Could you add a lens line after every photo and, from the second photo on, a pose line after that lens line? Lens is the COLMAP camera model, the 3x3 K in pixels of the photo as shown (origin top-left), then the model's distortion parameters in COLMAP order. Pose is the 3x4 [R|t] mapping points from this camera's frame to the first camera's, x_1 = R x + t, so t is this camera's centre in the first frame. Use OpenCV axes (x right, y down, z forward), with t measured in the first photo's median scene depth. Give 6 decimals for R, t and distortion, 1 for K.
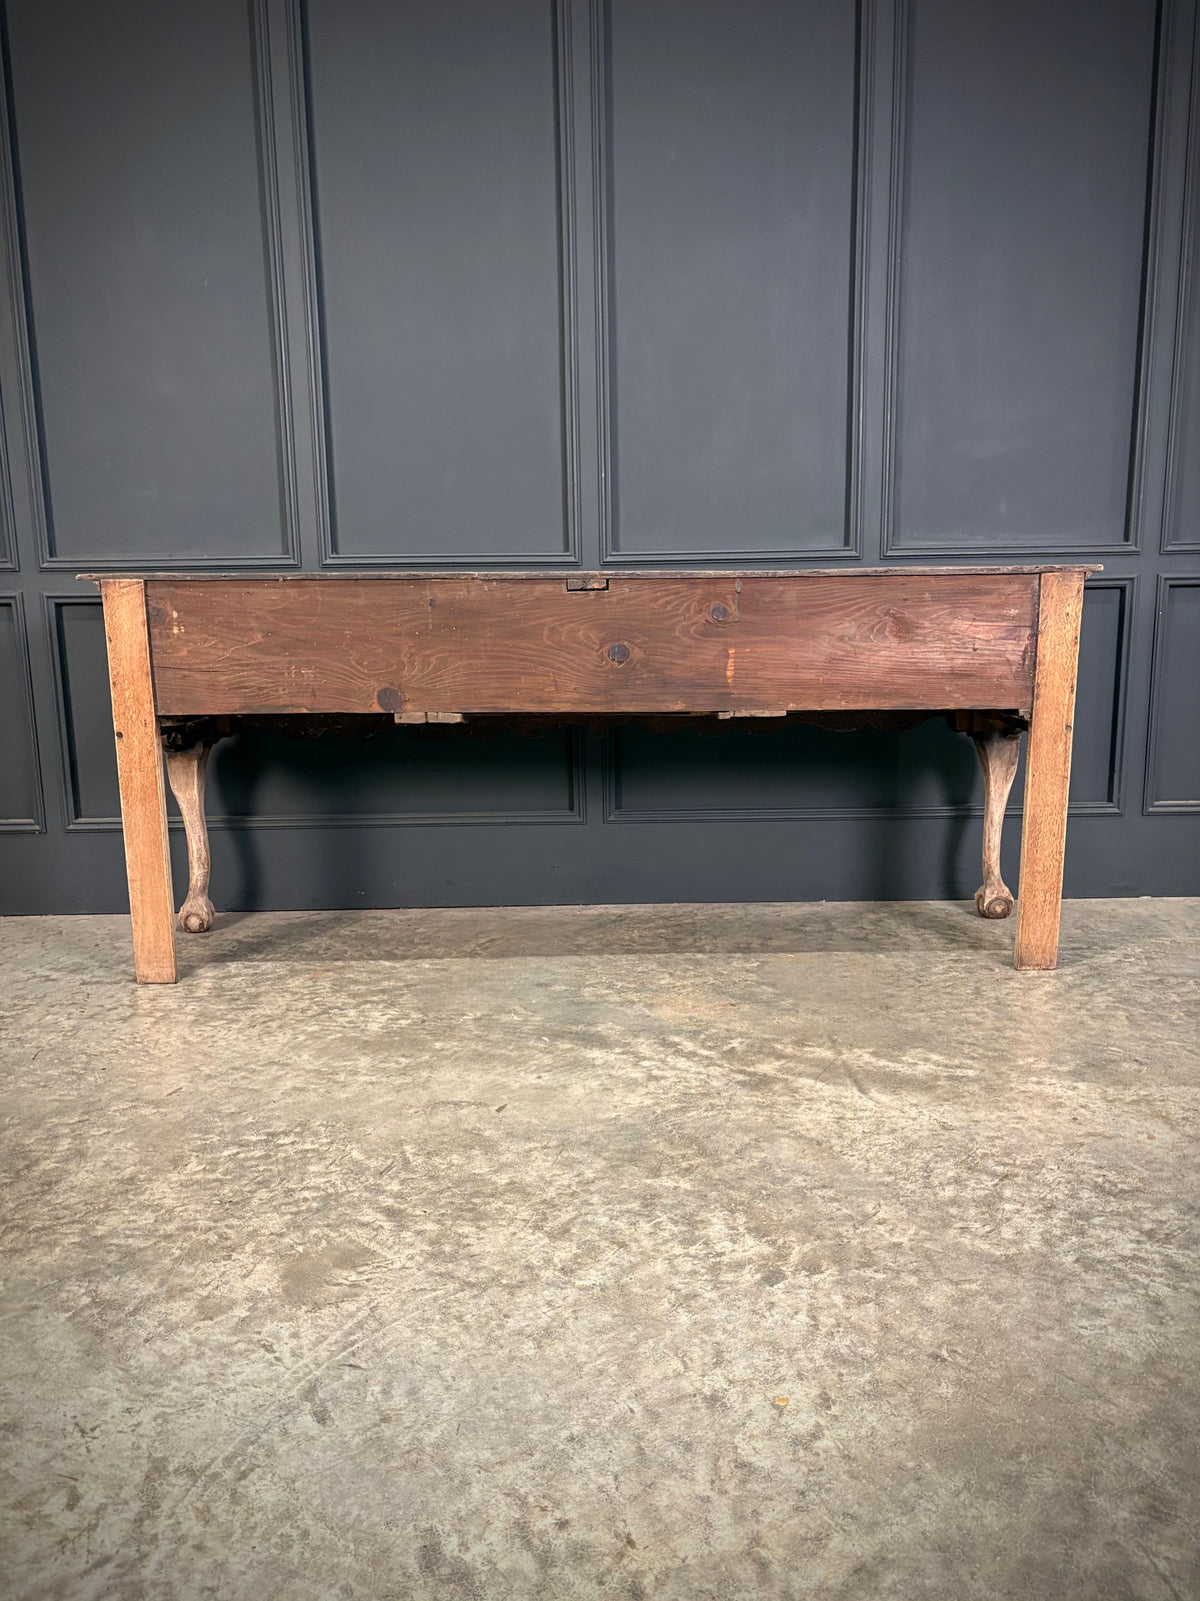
lens RADIAL K [[1158.9, 0, 606.8], [0, 1158.9, 837.1], [0, 0, 1]] dist [0.007041, -0.009979]
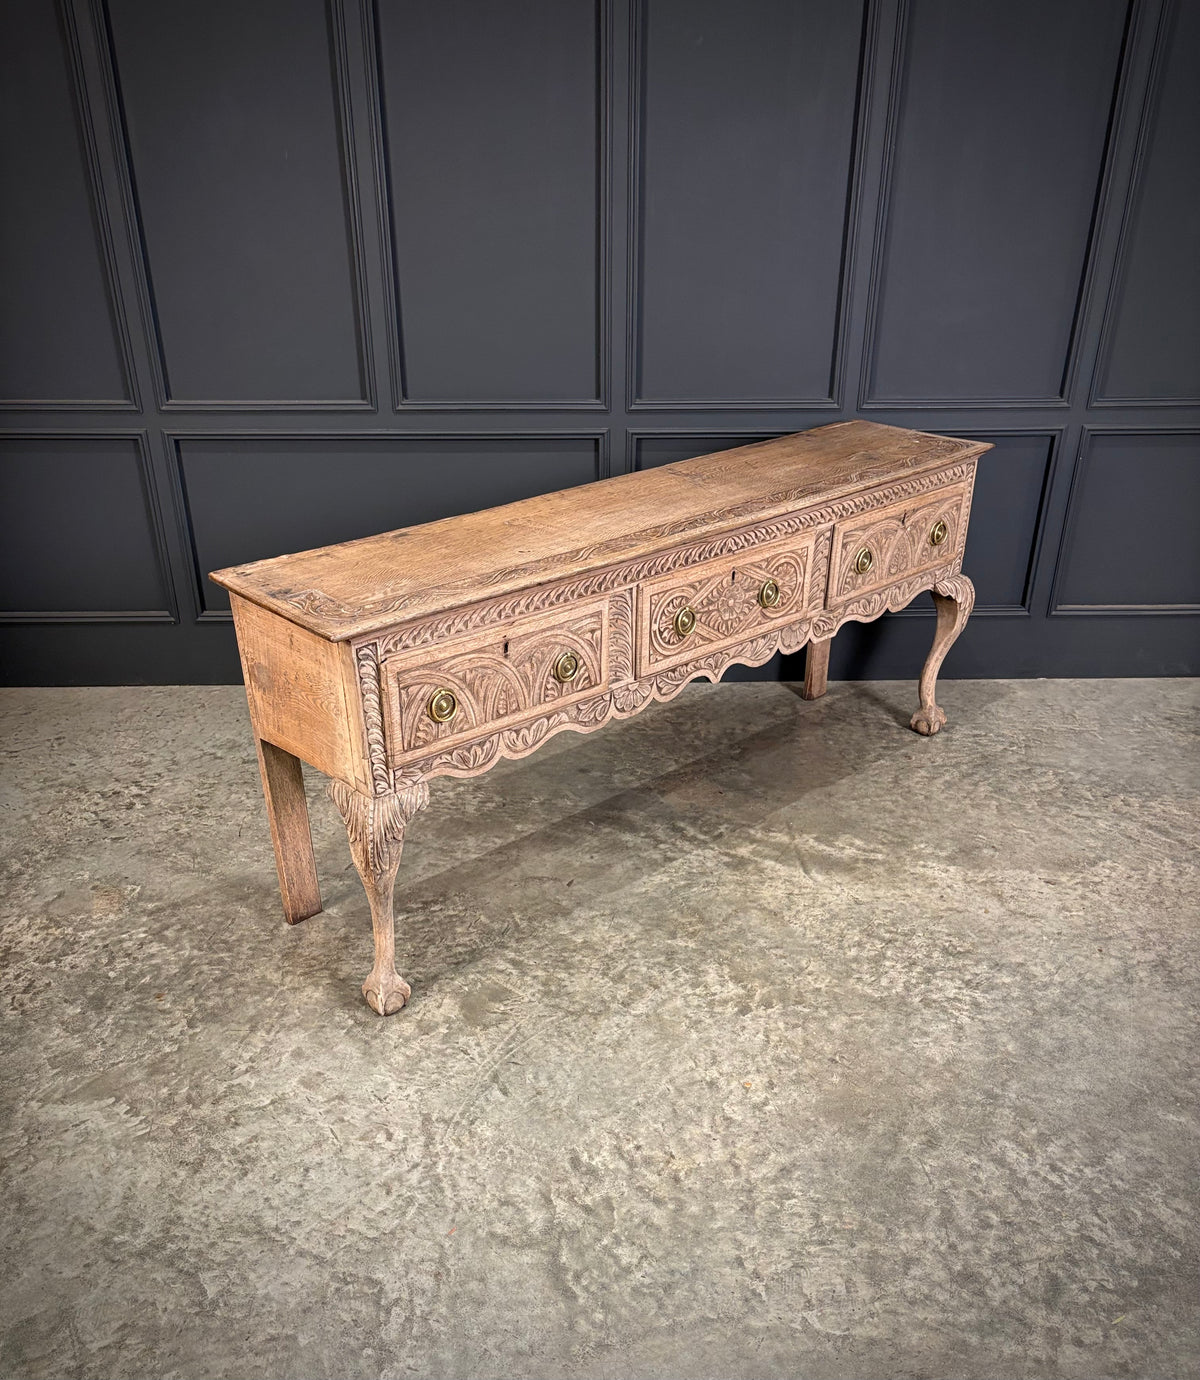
lens RADIAL K [[1139.1, 0, 597.0], [0, 1139.1, 805.2], [0, 0, 1]] dist [0.041025, -0.086959]
pose [[0.999792, 0.007088, 0.019116, -0.093562], [-0.012699, 0.950026, 0.311914, -0.366594], [-0.015950, -0.312092, 0.949918, -0.434787]]
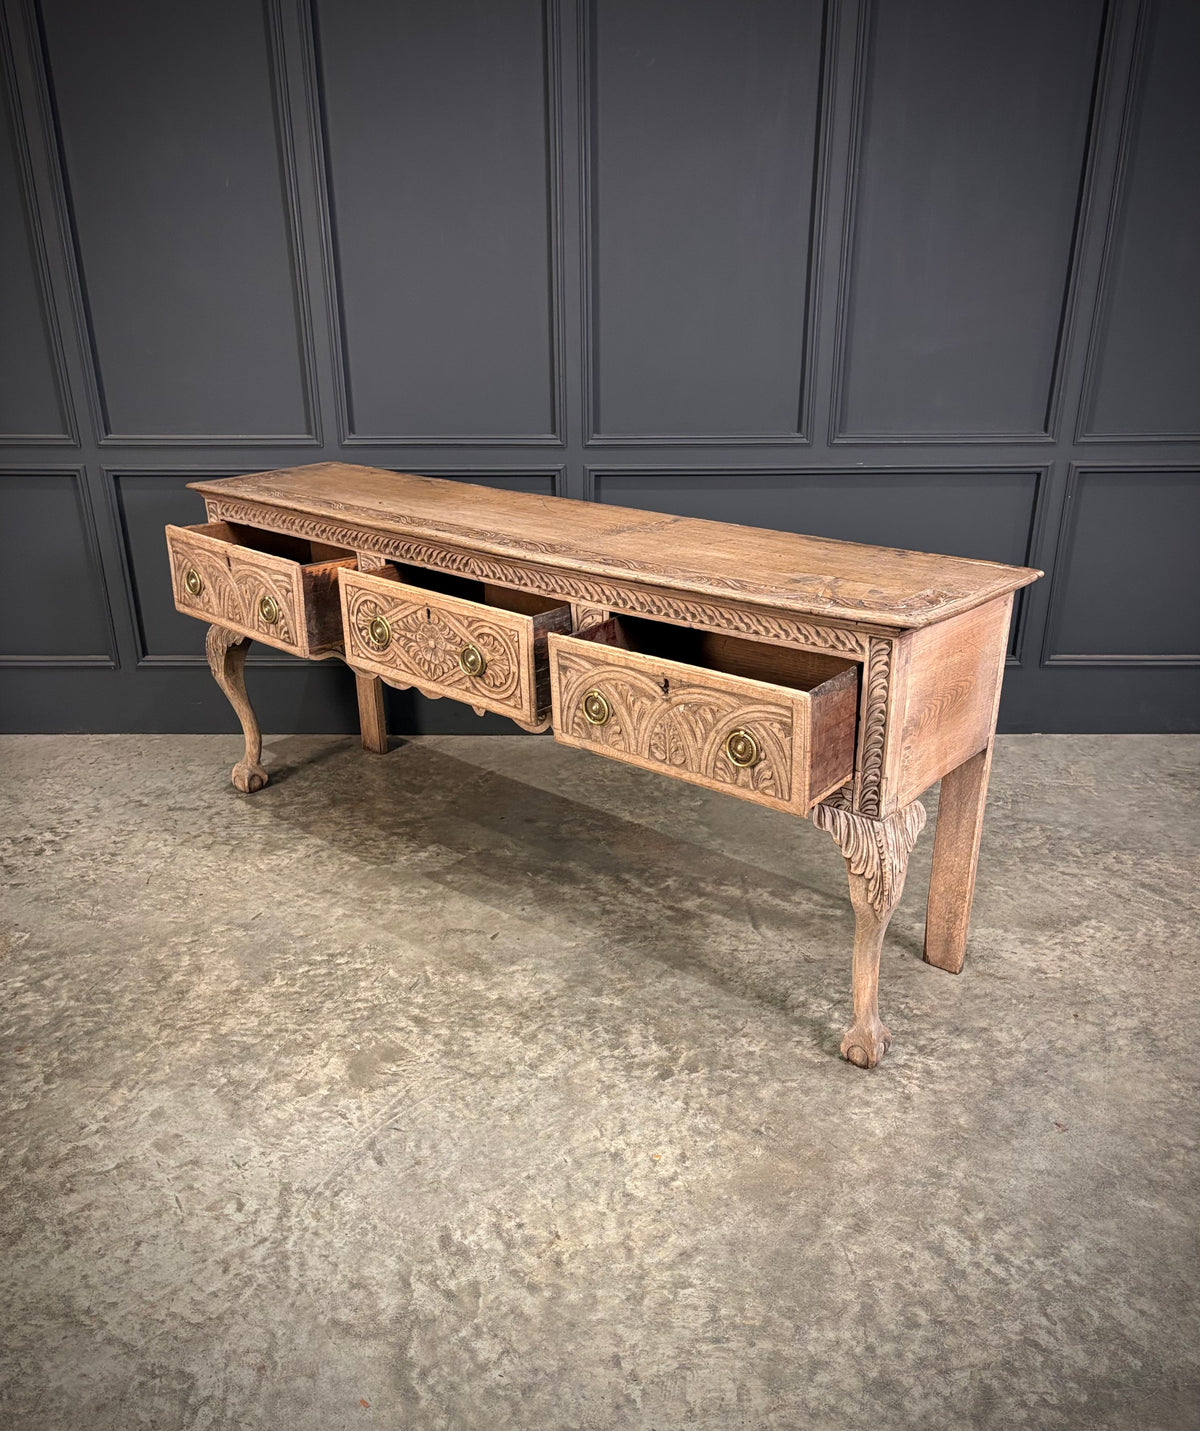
lens RADIAL K [[1160.9, 0, 607.7], [0, 1160.9, 811.1], [0, 0, 1]] dist [0.016629, -0.023720]
pose [[0.999791, 0.017657, -0.010269, 0.062555], [-0.014680, 0.970704, 0.239828, -0.273365], [0.014203, -0.239627, 0.970761, -0.345959]]
